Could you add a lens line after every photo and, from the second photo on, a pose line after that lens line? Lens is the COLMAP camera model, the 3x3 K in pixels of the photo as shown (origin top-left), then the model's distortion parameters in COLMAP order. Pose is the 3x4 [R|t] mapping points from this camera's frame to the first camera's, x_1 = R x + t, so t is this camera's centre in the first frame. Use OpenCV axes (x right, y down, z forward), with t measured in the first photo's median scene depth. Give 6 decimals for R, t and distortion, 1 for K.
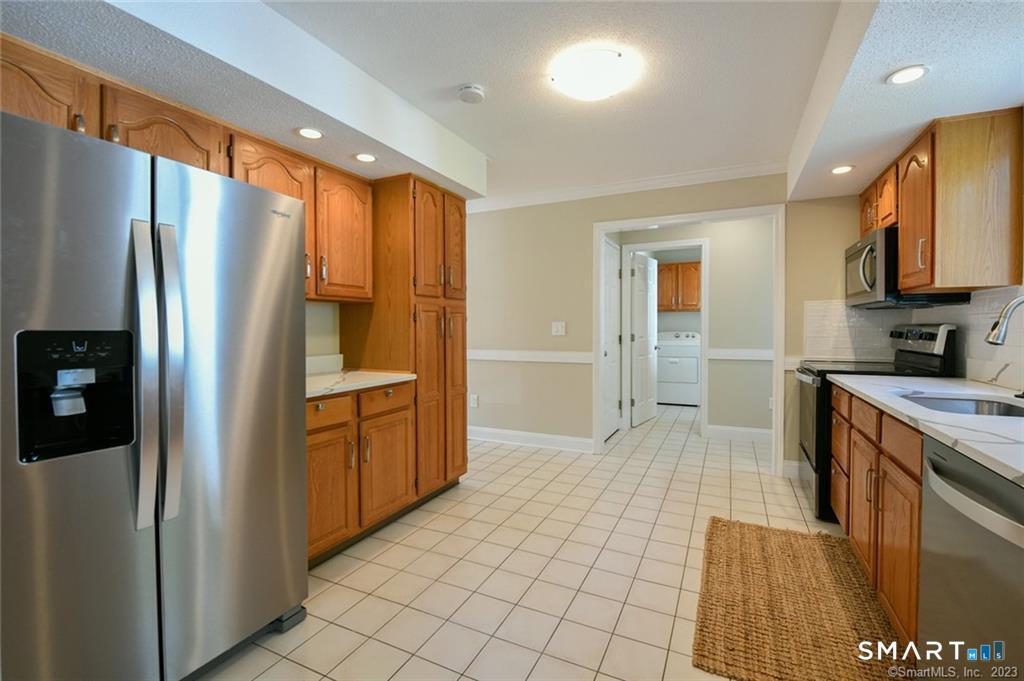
lens RADIAL K [[430.9, 0, 524.4], [0, 430.9, 335.4], [0, 0, 1]] dist [-0.000674, -0.008955]
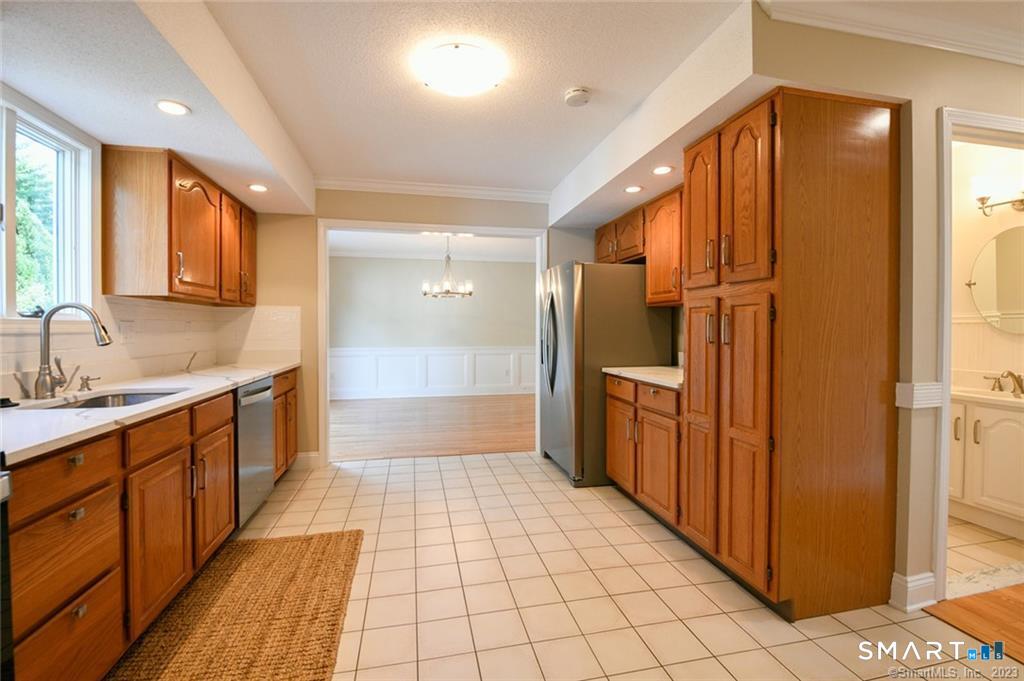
lens RADIAL K [[445.7, 0, 506.9], [0, 445.7, 335.2], [0, 0, 1]] dist [-0.001118, -0.008990]
pose [[-0.793795, 0.015998, -0.607975, 0.533104], [-0.005257, 0.999436, 0.033163, -0.028716], [0.608162, 0.029521, -0.793263, 1.446634]]
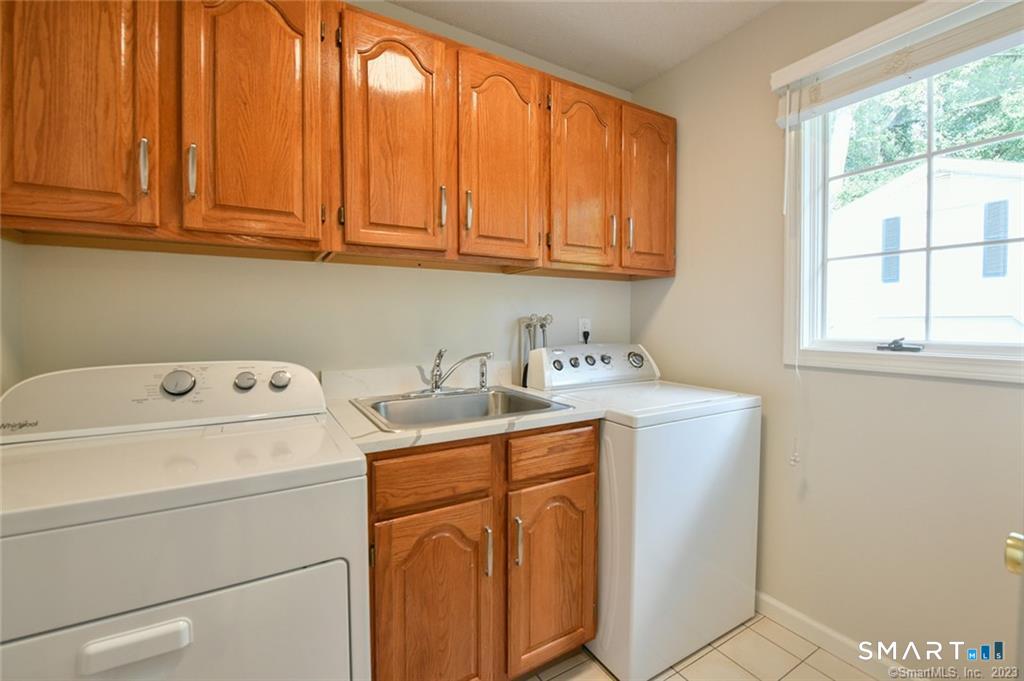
lens RADIAL K [[434.8, 0, 512.9], [0, 434.8, 331.7], [0, 0, 1]] dist [-0.001384, -0.009270]
pose [[0.556896, -0.014411, 0.830457, 0.716958], [0.013271, 0.999876, 0.008452, -0.050944], [-0.830476, 0.006314, 0.557018, 1.986777]]
